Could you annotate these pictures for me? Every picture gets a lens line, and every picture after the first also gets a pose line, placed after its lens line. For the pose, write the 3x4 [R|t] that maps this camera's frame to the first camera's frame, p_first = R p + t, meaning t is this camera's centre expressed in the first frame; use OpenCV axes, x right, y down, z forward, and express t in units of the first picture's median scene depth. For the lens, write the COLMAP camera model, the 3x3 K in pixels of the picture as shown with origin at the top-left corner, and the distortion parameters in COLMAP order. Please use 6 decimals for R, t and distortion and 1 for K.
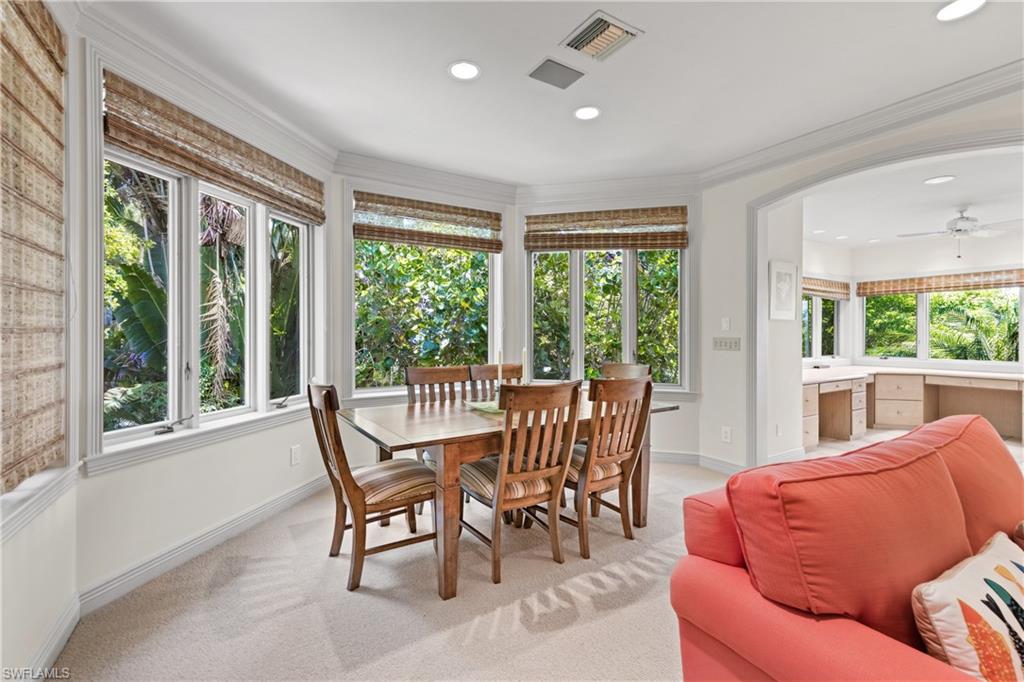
lens RADIAL K [[432.4, 0, 507.2], [0, 432.4, 334.8], [0, 0, 1]] dist [0.003773, 0.000513]
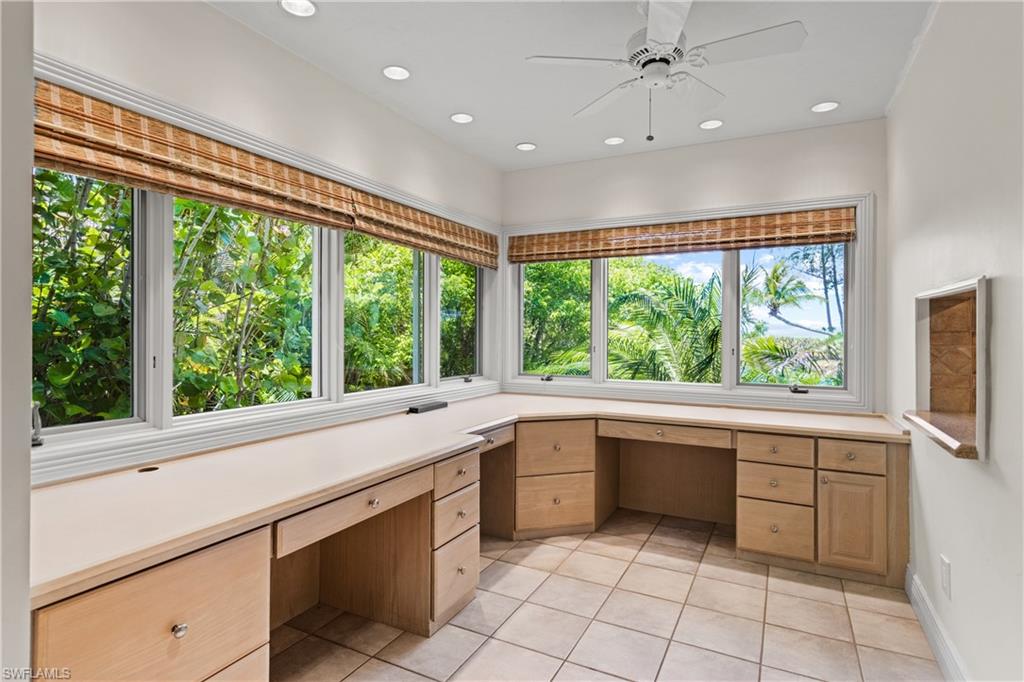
lens RADIAL K [[529.0, 0, 511.7], [0, 529.0, 337.3], [0, 0, 1]] dist [0.002580, 0.000092]
pose [[0.844074, 0.001162, 0.536226, 0.523224], [-0.003975, 0.999984, 0.004089, -0.000877], [-0.536212, -0.005583, 0.844065, 0.512103]]
